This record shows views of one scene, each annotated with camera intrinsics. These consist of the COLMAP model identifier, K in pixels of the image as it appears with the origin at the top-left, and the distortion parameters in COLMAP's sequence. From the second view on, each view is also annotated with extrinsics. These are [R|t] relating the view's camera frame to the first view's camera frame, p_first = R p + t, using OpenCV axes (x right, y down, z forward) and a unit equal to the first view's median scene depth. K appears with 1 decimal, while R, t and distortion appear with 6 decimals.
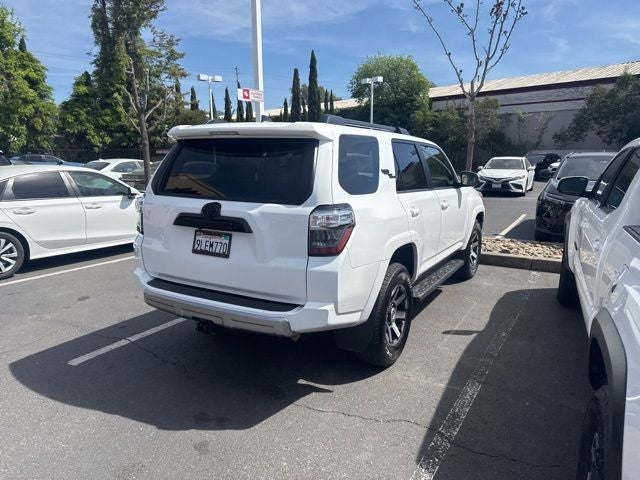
lens RADIAL K [[451.0, 0, 317.9], [0, 451.0, 240.5], [0, 0, 1]] dist [0.012215, -0.014074]
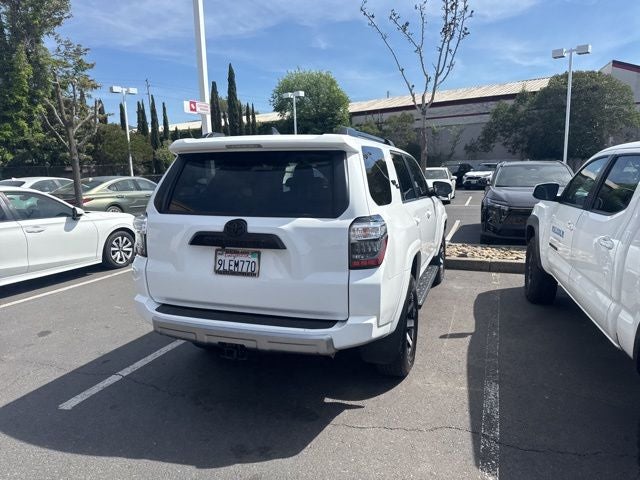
lens RADIAL K [[451.0, 0, 320.1], [0, 451.0, 242.6], [0, 0, 1]] dist [0.012215, -0.014074]
pose [[0.982965, -0.047732, 0.177486, -0.144401], [0.051966, 0.998463, -0.019283, -0.004955], [-0.176293, 0.028177, 0.983934, 0.025752]]
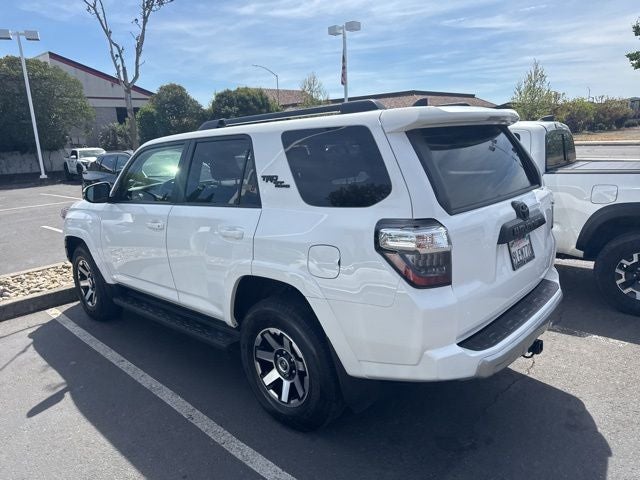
lens RADIAL K [[451.0, 0, 316.2], [0, 451.0, 249.8], [0, 0, 1]] dist [0.012215, -0.014074]
pose [[0.212906, -0.241051, 0.946871, -0.697607], [0.231107, 0.954015, 0.190905, -0.152505], [-0.949347, 0.178184, 0.258825, 0.719717]]
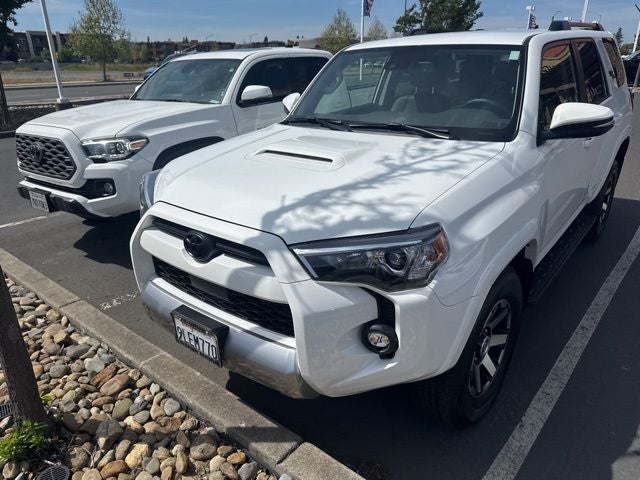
lens RADIAL K [[451.0, 0, 321.1], [0, 451.0, 238.6], [0, 0, 1]] dist [0.012215, -0.014074]
pose [[-0.986961, -0.016387, 0.160121, 0.197826], [0.070947, 0.848659, 0.524161, -0.361514], [-0.144477, 0.528687, -0.836431, 1.802837]]
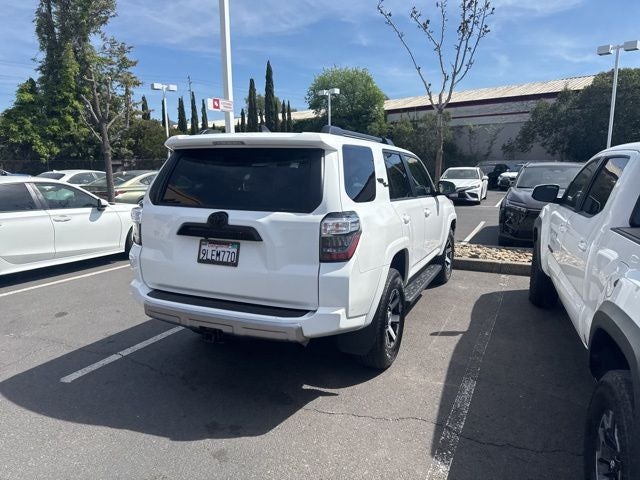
lens RADIAL K [[451.0, 0, 319.9], [0, 451.0, 246.2], [0, 0, 1]] dist [0.012215, -0.014074]
pose [[0.994800, -0.019458, 0.099971, -0.069688], [0.020492, 0.999747, -0.009325, 0.004037], [-0.099765, 0.011325, 0.994947, -0.013606]]
